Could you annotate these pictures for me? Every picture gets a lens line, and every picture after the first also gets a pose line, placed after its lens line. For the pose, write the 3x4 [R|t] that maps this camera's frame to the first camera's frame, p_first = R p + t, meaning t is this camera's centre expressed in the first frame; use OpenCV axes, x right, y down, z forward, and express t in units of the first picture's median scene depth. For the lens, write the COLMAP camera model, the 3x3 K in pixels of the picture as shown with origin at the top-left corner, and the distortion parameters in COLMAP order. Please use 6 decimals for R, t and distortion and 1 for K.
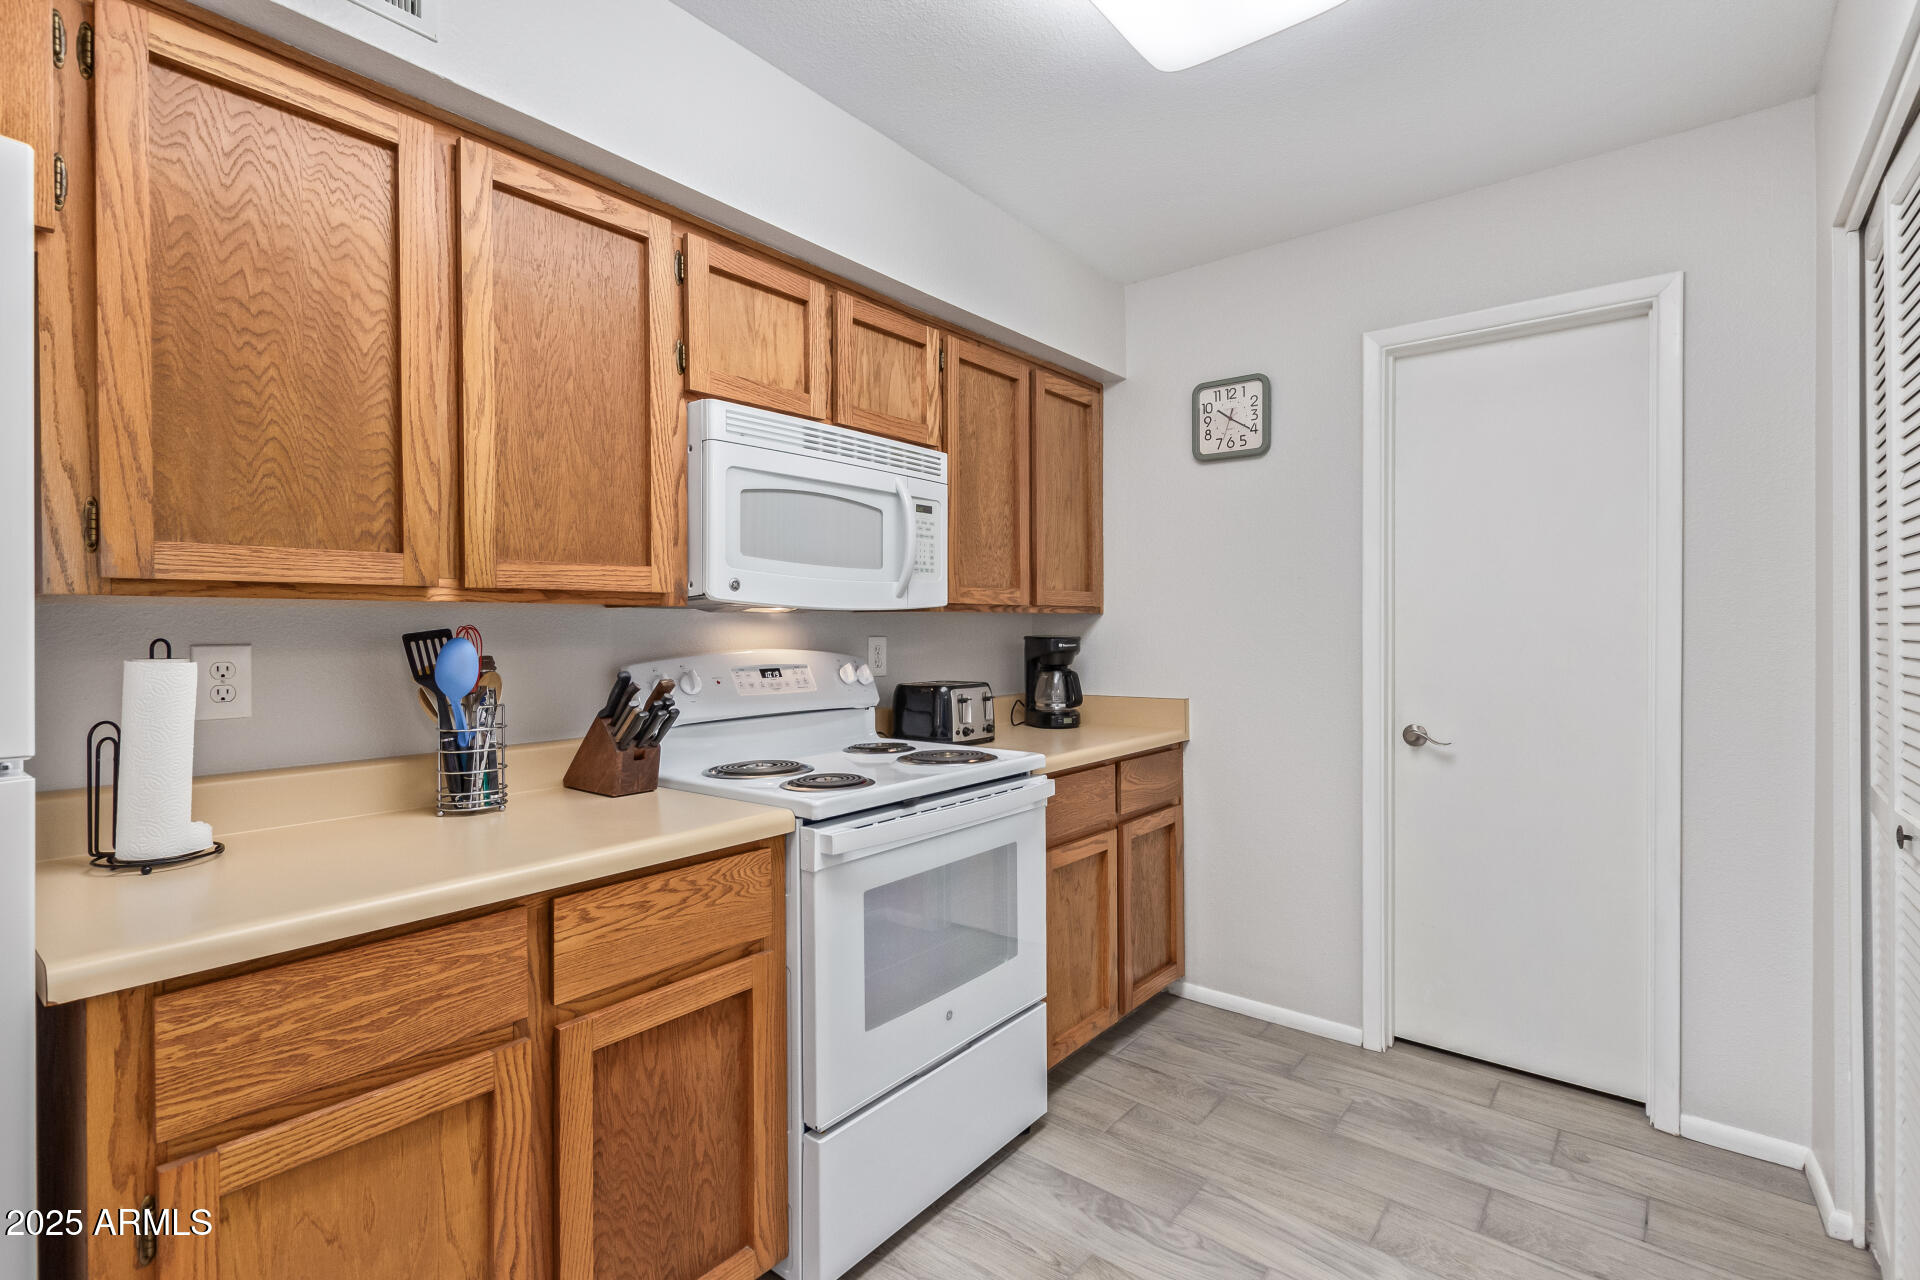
lens RADIAL K [[877.9, 0, 962.2], [0, 877.9, 630.2], [0, 0, 1]] dist [0.012073, -0.005636]
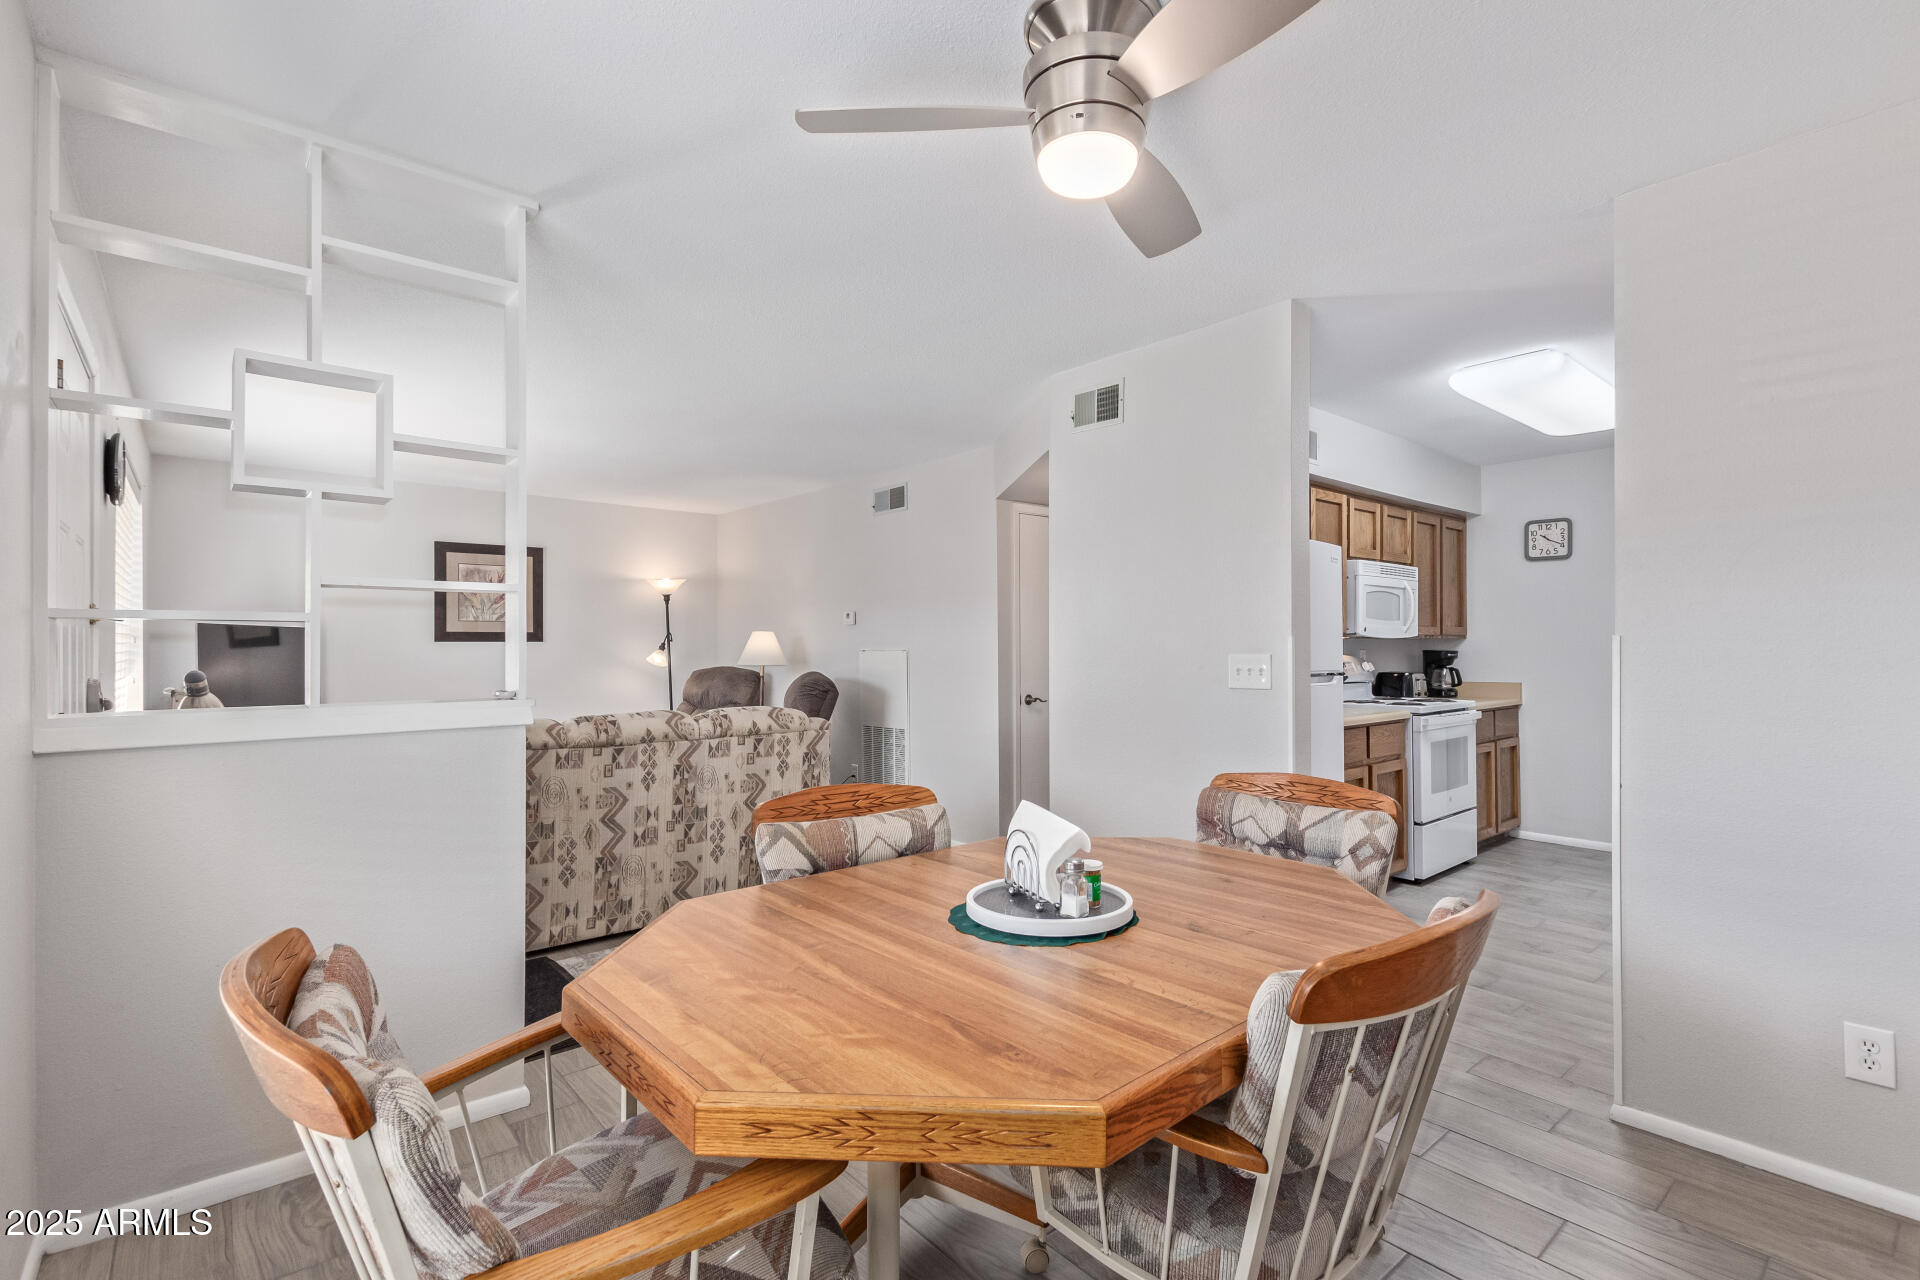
lens RADIAL K [[877.9, 0, 963.6], [0, 877.9, 645.7], [0, 0, 1]] dist [0.012073, -0.005636]
pose [[0.984540, 0.001687, -0.175153, -0.777707], [-0.001886, 0.999998, -0.000970, 0.000962], [0.175151, 0.001286, 0.984541, -1.429046]]
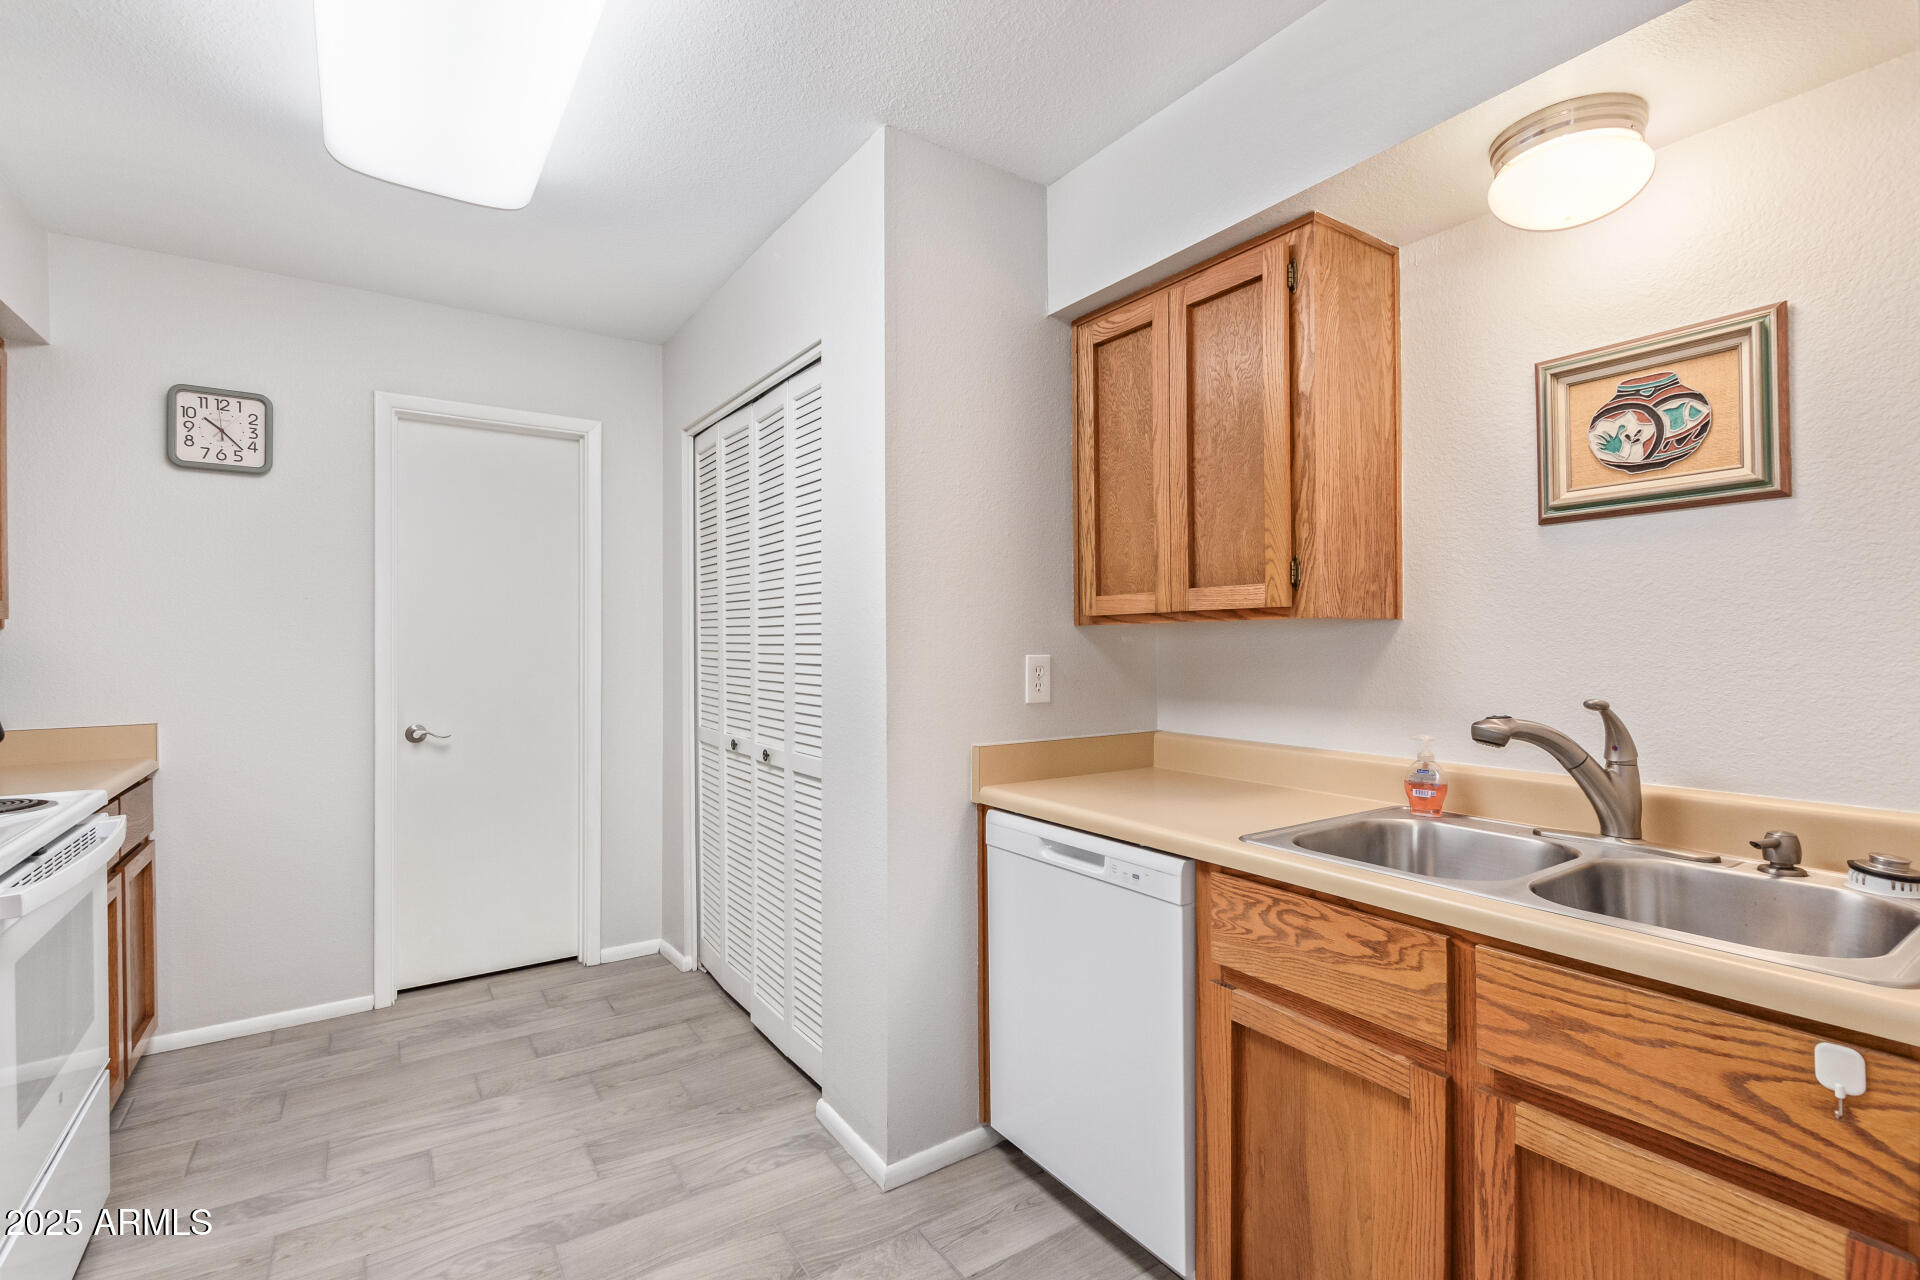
lens RADIAL K [[877.9, 0, 962.5], [0, 877.9, 638.9], [0, 0, 1]] dist [0.012073, -0.005636]
pose [[0.289526, 0.002648, 0.957166, -0.480185], [0.003244, 0.999988, -0.003748, -0.004765], [-0.957165, 0.004190, 0.289514, -0.080047]]
